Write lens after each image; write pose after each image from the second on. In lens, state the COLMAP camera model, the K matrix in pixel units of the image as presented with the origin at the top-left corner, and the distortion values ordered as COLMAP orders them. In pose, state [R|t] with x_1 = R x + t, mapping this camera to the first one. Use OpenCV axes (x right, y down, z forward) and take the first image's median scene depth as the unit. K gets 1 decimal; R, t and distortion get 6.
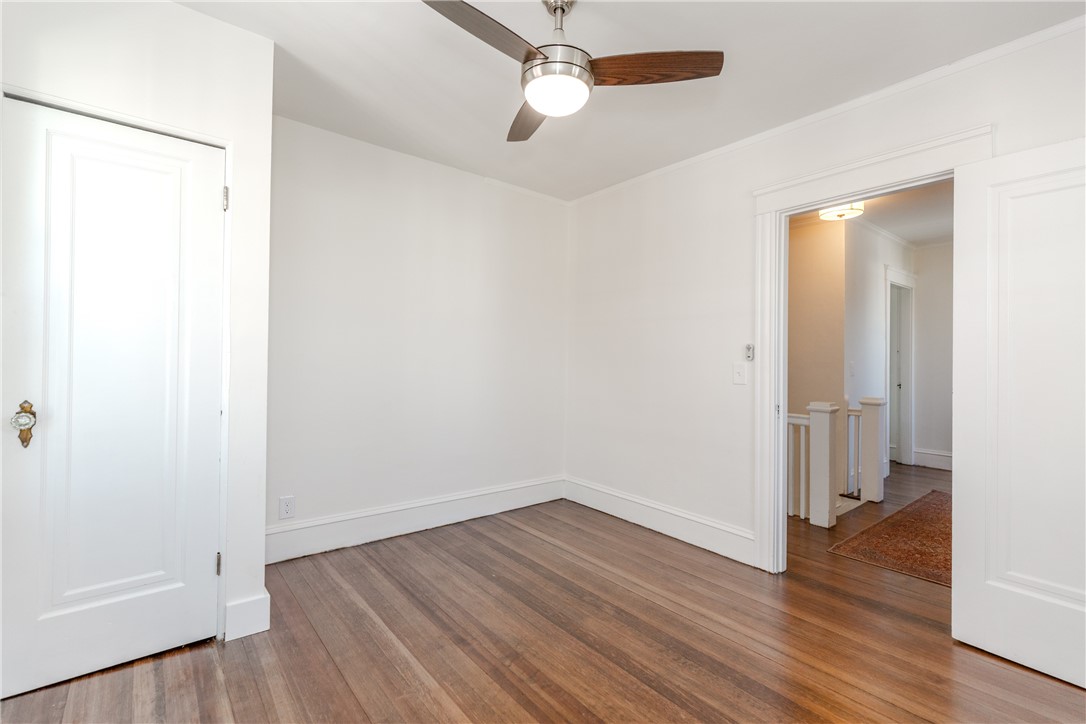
lens RADIAL K [[492.0, 0, 549.4], [0, 492.0, 361.5], [0, 0, 1]] dist [0.004047, 0.000198]
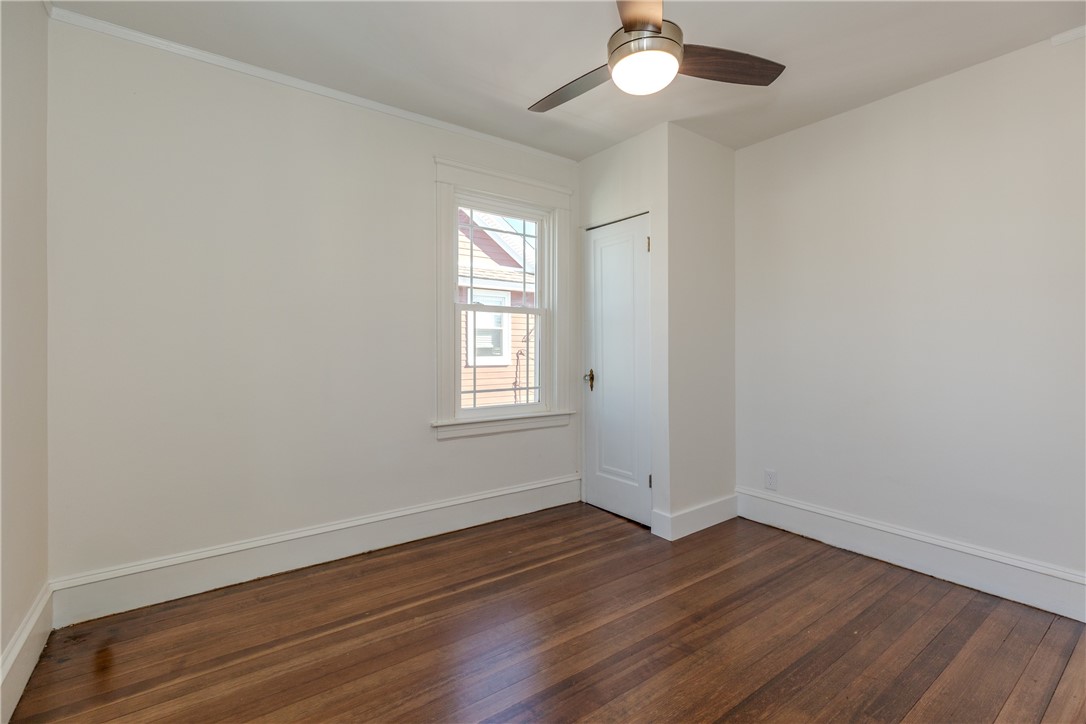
lens RADIAL K [[492.0, 0, 541.7], [0, 492.0, 352.3], [0, 0, 1]] dist [0.004047, 0.000198]
pose [[-0.071457, -0.014624, -0.997336, 0.698754], [-0.009901, 0.999854, -0.013952, 0.021638], [0.997395, 0.008877, -0.071591, 0.585950]]
